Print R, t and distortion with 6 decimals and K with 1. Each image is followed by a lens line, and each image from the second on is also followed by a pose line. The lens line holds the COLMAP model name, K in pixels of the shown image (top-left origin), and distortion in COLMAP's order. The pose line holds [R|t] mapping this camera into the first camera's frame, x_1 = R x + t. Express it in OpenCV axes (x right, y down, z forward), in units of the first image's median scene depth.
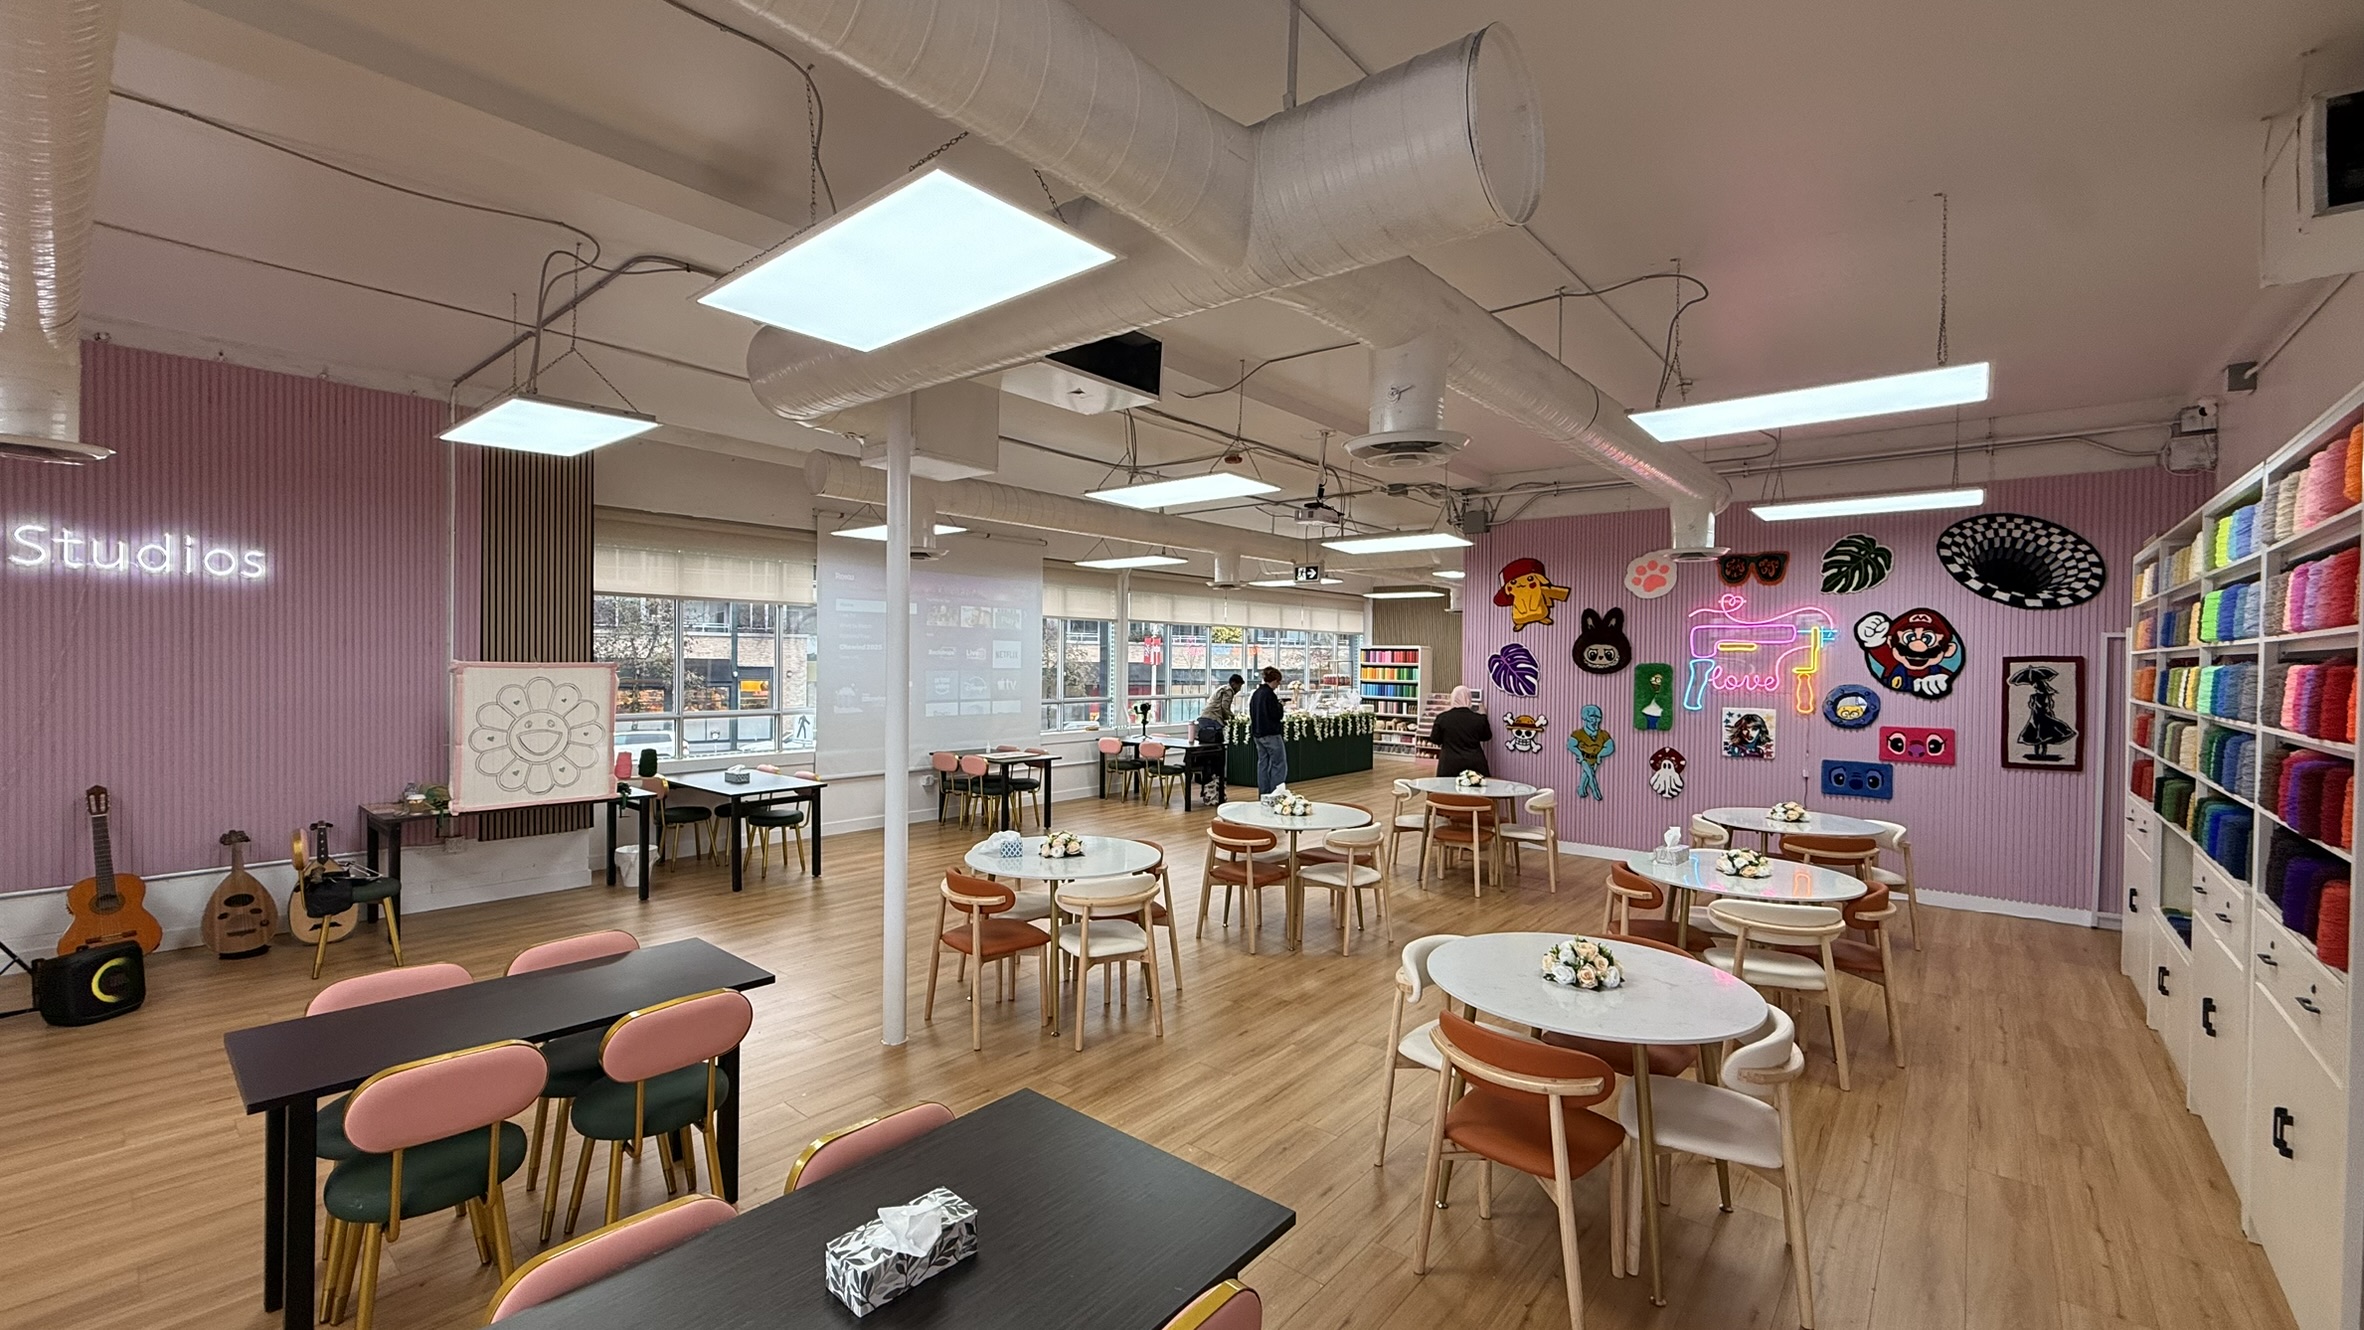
lens RADIAL K [[944.8, 0, 1185.4], [0, 944.8, 669.0], [0, 0, 1]] dist [0.001935, -0.000465]
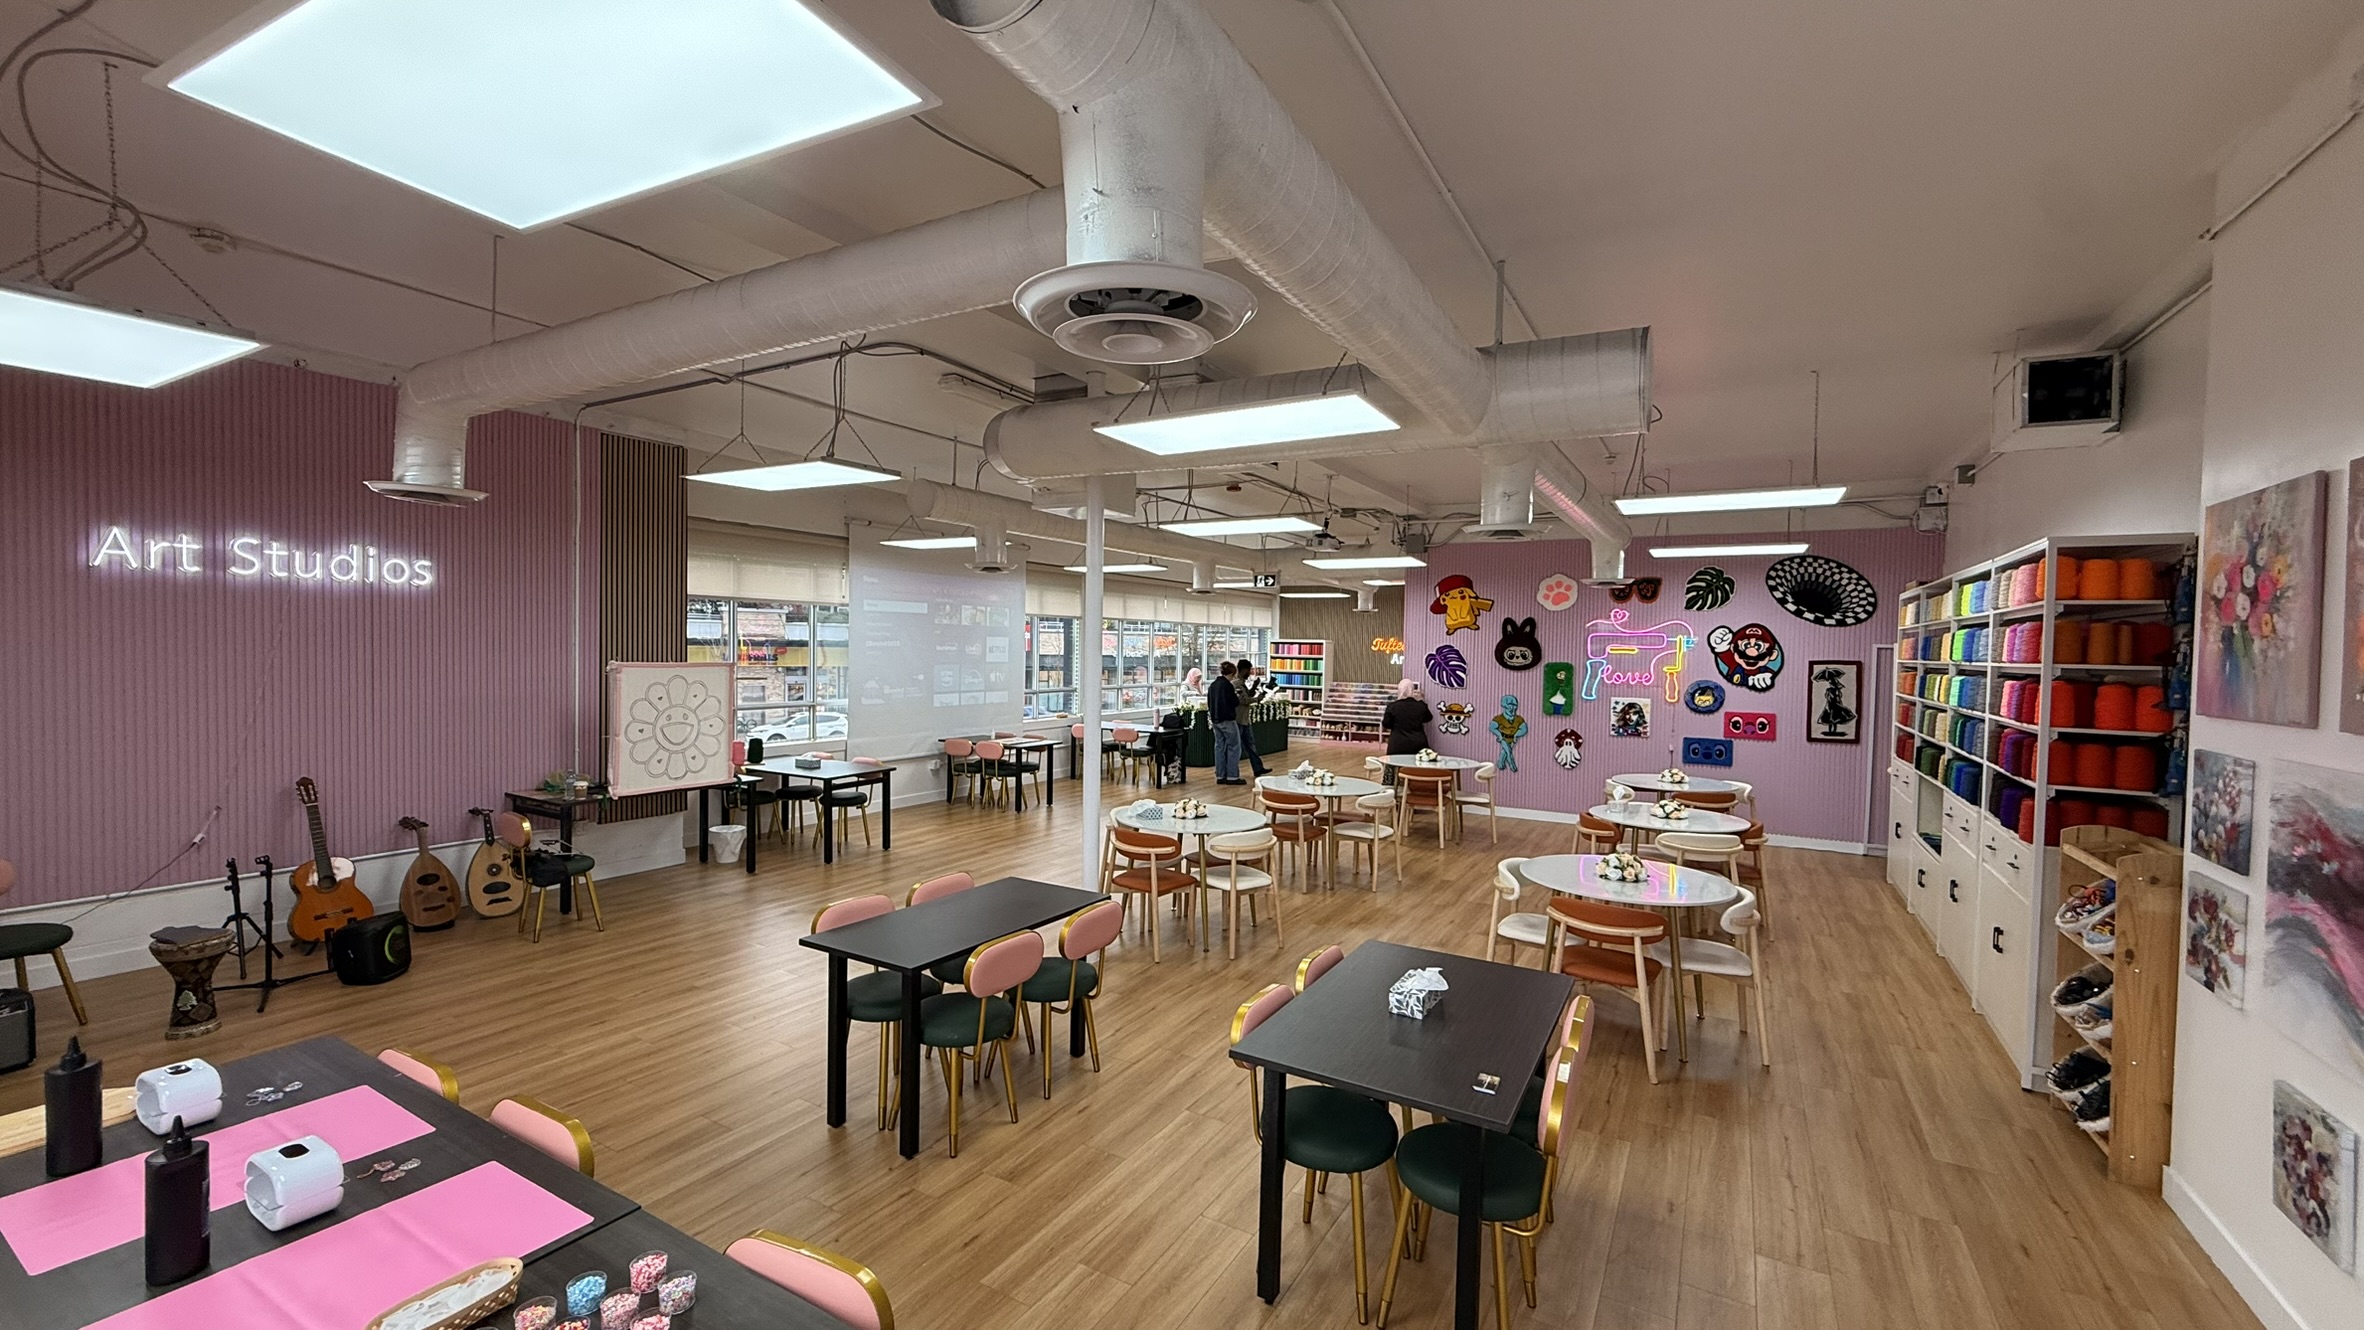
lens RADIAL K [[944.8, 0, 1186.8], [0, 944.8, 670.1], [0, 0, 1]] dist [0.001935, -0.000465]
pose [[0.984977, 0.001836, 0.172673, -0.319804], [-0.004965, 0.999831, 0.017688, -0.023547], [-0.172612, -0.018279, 0.984820, -0.236293]]
